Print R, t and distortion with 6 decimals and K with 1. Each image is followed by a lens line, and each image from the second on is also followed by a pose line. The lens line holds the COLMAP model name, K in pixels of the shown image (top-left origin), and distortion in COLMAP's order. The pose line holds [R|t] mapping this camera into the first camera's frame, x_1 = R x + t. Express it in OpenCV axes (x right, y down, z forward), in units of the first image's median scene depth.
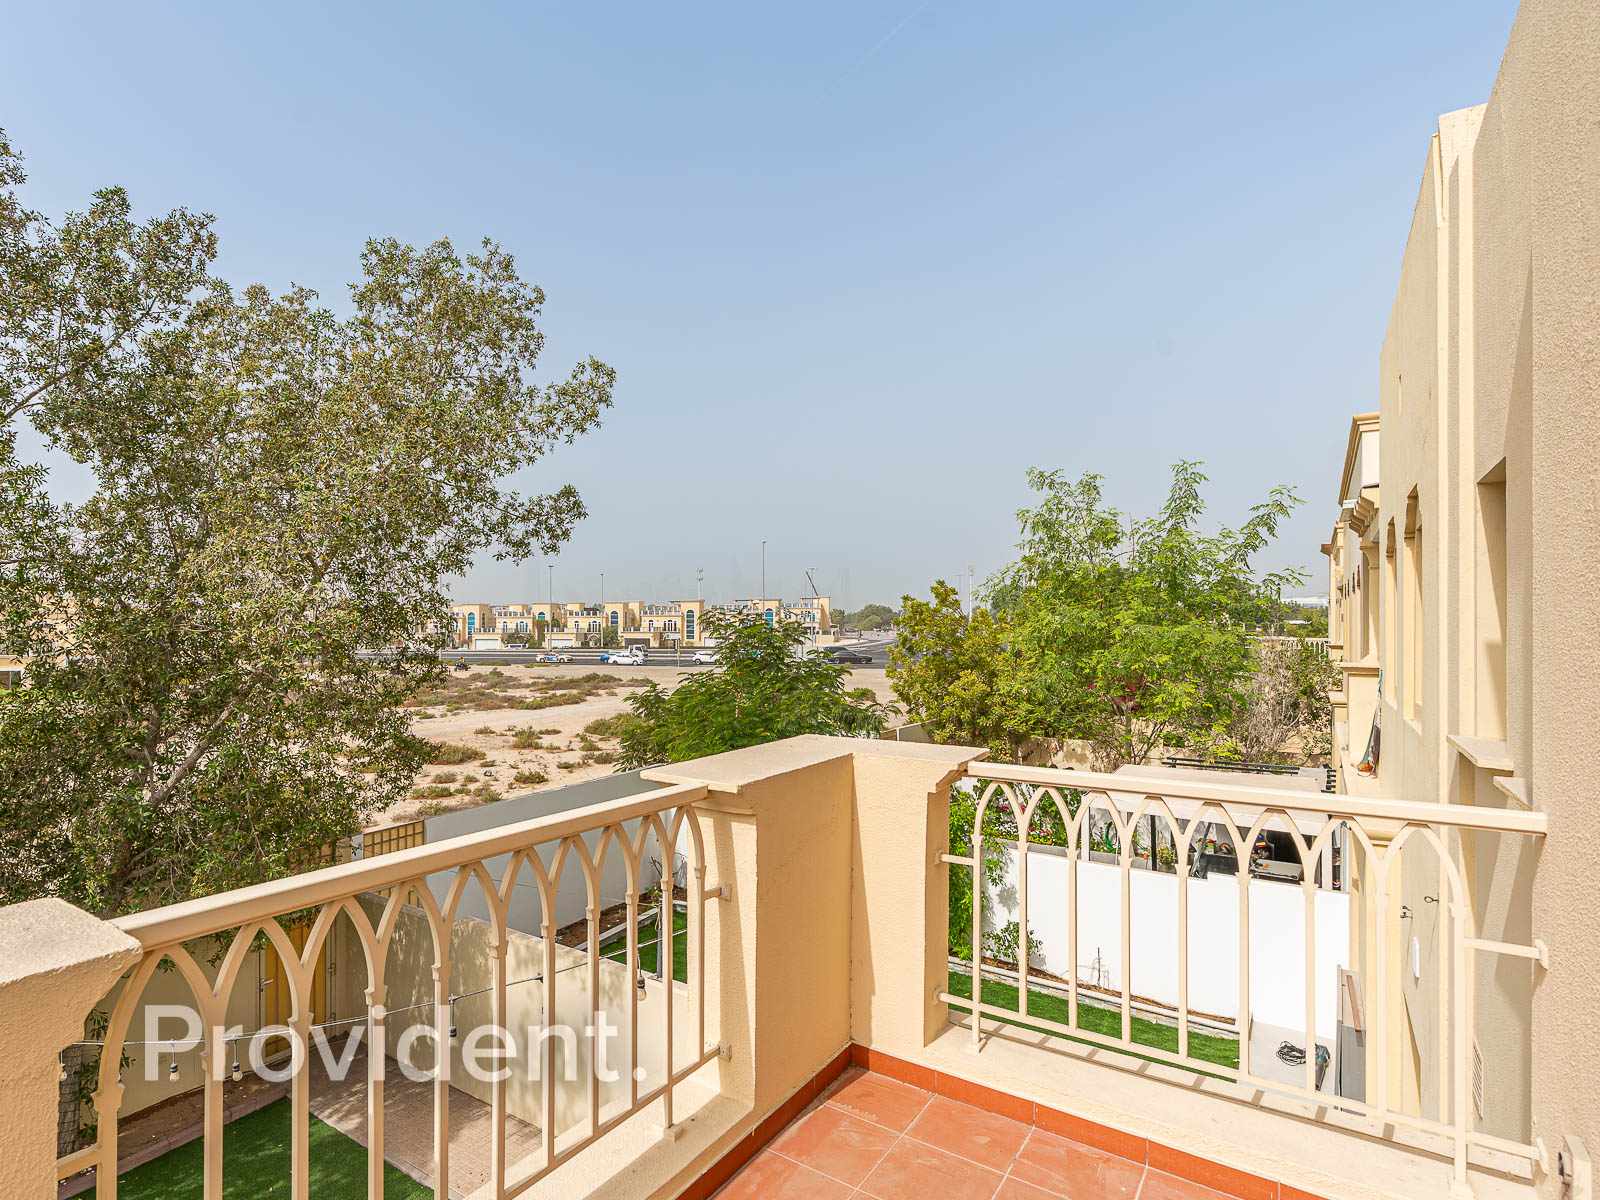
lens RADIAL K [[752.8, 0, 802.3], [0, 752.8, 634.6], [0, 0, 1]] dist [0.000430, 0.000003]
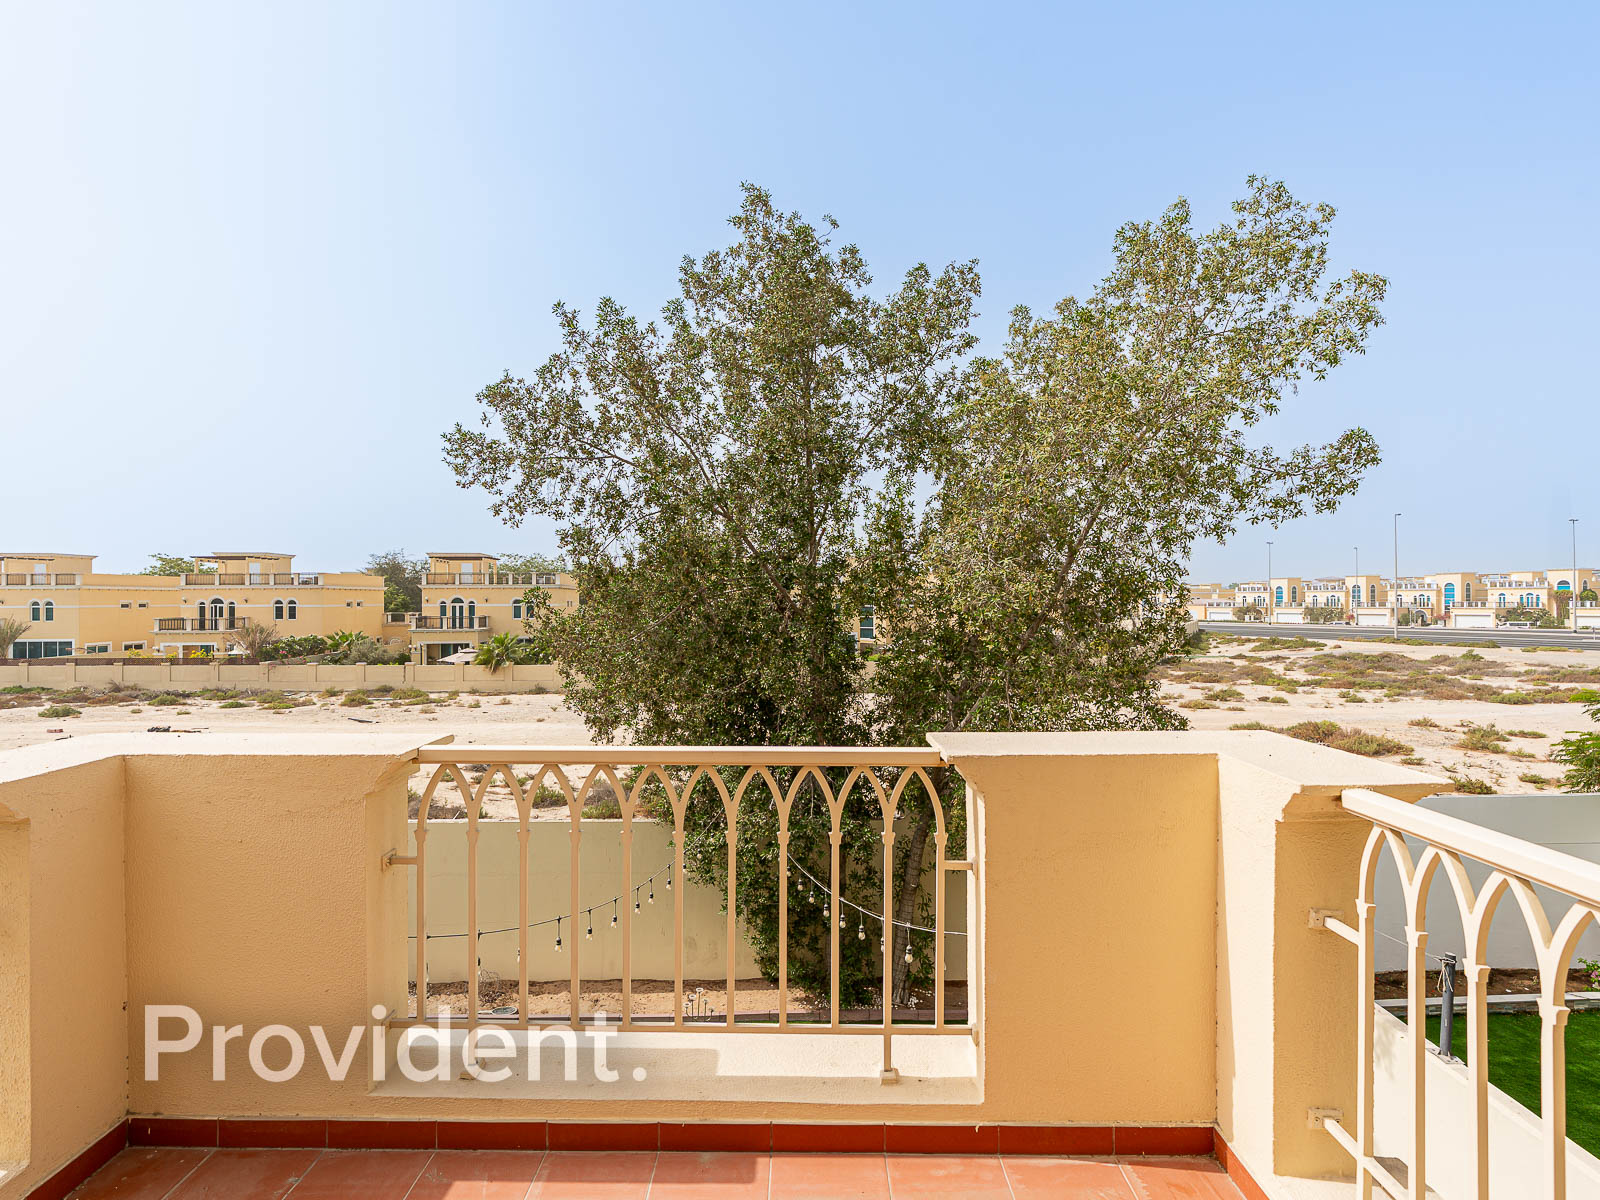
lens RADIAL K [[768.4, 0, 800.0], [0, 768.4, 600.0], [0, 0, 1]] dist [-0.002449, -0.000171]
pose [[0.629835, -0.002584, -0.776725, -0.190346], [-0.002496, 0.999983, -0.005351, -0.003326], [0.776725, 0.005309, 0.629817, -0.081805]]
